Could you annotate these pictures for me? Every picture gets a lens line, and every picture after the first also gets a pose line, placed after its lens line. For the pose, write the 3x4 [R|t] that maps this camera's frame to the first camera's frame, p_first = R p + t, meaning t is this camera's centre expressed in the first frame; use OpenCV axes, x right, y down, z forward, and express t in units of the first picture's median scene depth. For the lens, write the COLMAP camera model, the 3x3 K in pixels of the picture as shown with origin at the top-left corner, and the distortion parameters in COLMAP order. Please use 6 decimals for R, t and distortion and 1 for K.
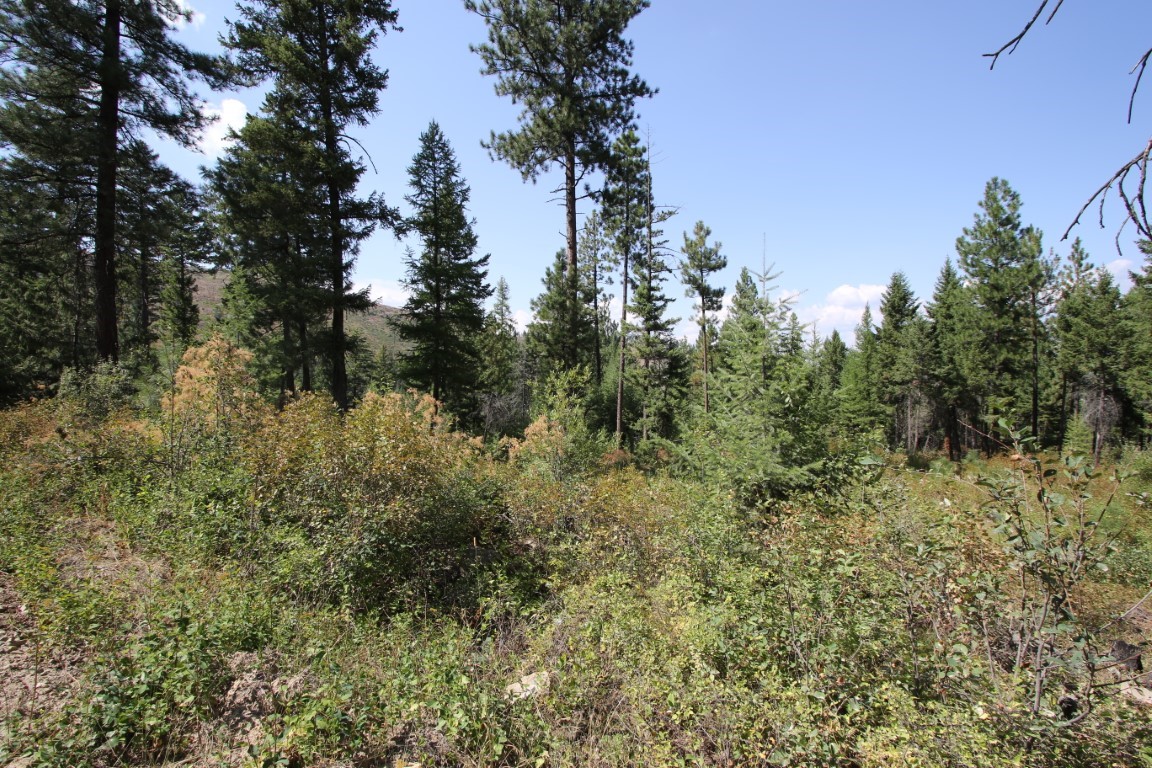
lens RADIAL K [[534.9, 0, 576.0], [0, 534.9, 384.0], [0, 0, 1]] dist [-0.002960, -0.000024]
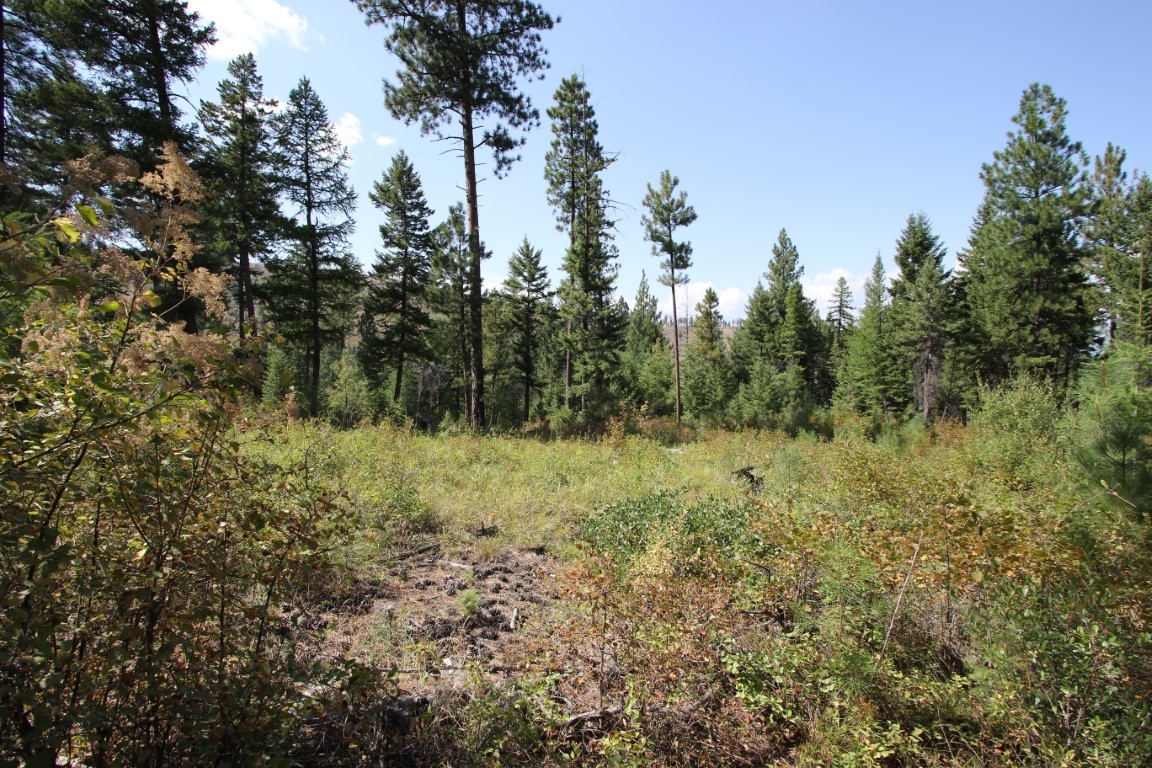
lens RADIAL K [[534.9, 0, 576.0], [0, 534.9, 384.0], [0, 0, 1]] dist [-0.002960, -0.000024]
pose [[0.983389, -0.012807, -0.181059, 0.246527], [0.017157, 0.999600, 0.022477, 0.034671], [0.180698, -0.025210, 0.983215, 0.074742]]
